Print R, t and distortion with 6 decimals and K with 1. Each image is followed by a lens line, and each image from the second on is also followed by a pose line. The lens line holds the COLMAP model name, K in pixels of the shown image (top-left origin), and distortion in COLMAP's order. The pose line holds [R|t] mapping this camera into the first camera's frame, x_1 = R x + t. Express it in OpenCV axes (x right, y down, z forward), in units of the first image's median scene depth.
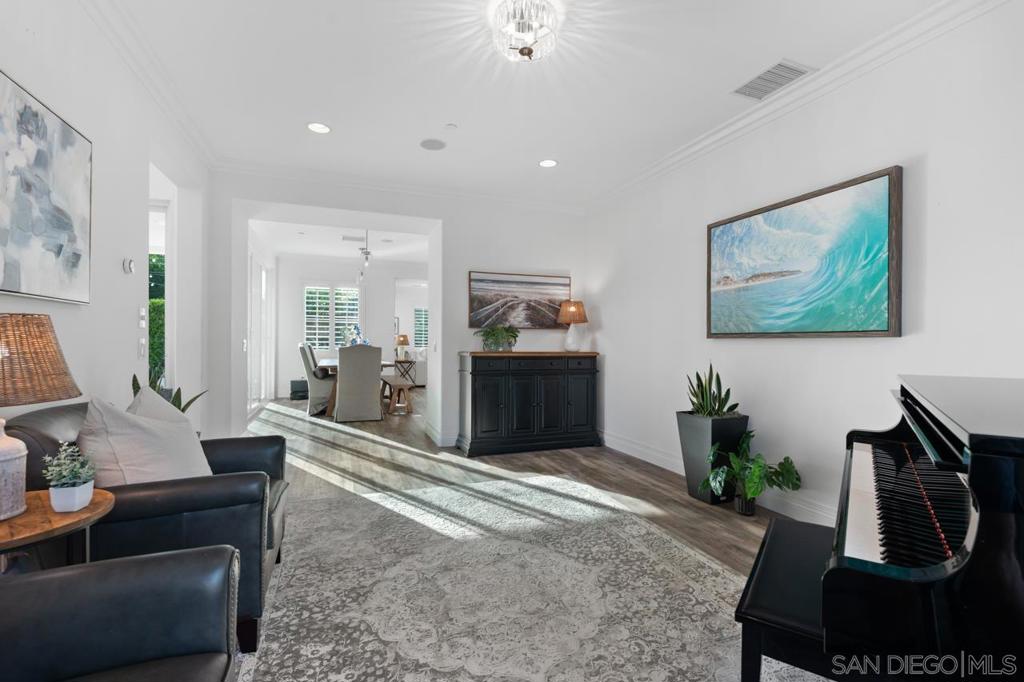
lens RADIAL K [[453.4, 0, 512.9], [0, 453.4, 340.3], [0, 0, 1]] dist [-0.002914, 0.000760]
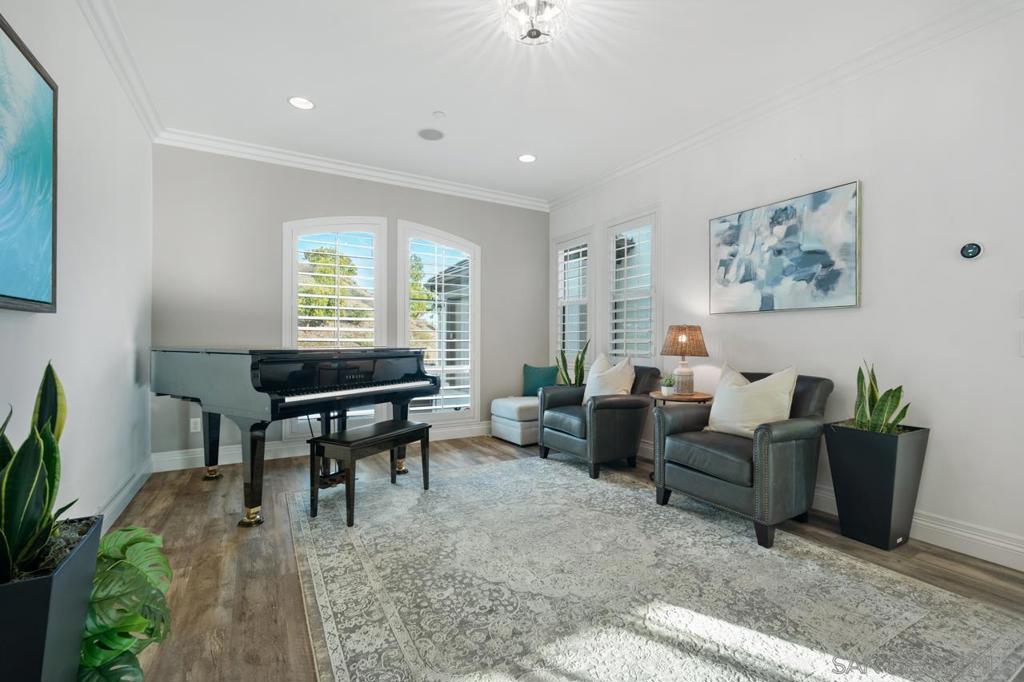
lens RADIAL K [[453.4, 0, 511.6], [0, 453.4, 342.2], [0, 0, 1]] dist [-0.002914, 0.000760]
pose [[-0.987978, -0.013137, -0.154035, 0.210321], [-0.013580, 0.999906, 0.001820, 0.029483], [0.153996, 0.003890, -0.988064, 1.887488]]
